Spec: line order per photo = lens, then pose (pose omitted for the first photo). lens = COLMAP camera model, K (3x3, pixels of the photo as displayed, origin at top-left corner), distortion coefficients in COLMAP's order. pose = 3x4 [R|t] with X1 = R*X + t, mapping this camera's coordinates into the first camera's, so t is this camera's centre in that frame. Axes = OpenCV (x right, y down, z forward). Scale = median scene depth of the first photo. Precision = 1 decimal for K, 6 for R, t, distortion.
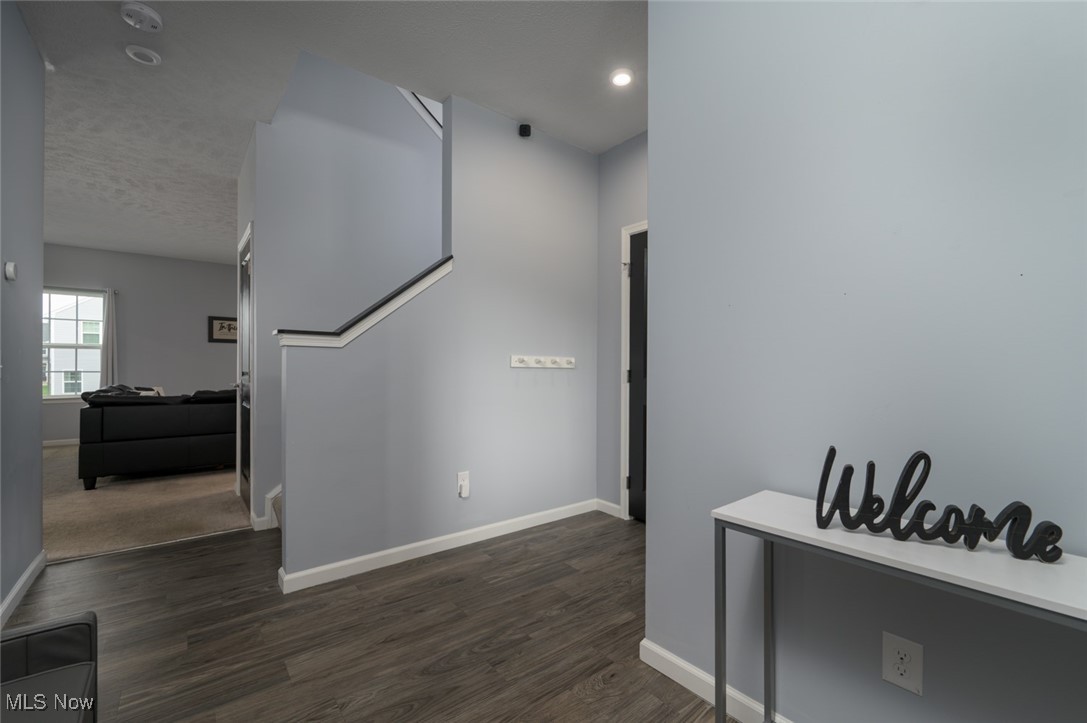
lens RADIAL K [[461.1, 0, 542.8], [0, 461.1, 364.7], [0, 0, 1]] dist [0.000023, -0.000006]
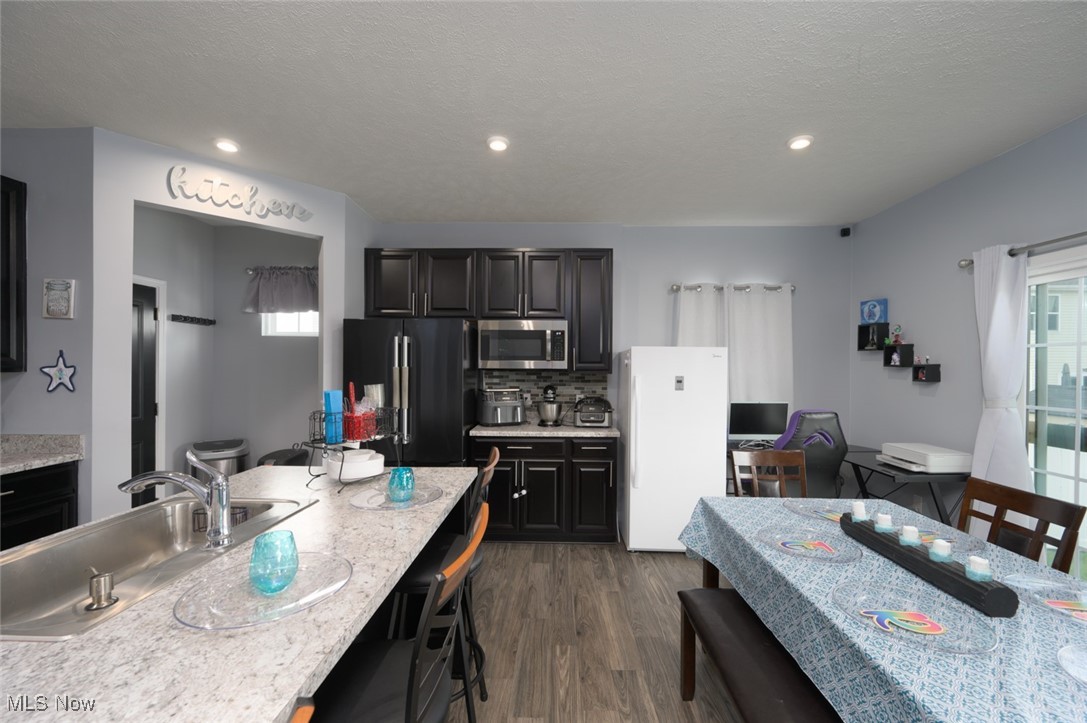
lens RADIAL K [[424.1, 0, 547.6], [0, 424.1, 370.4], [0, 0, 1]] dist [-0.003480, -0.000312]
pose [[-0.631250, 0.000741, -0.775579, 0.623241], [-0.002542, 0.999992, 0.003024, -0.134388], [0.775575, 0.003880, -0.631243, 1.581090]]
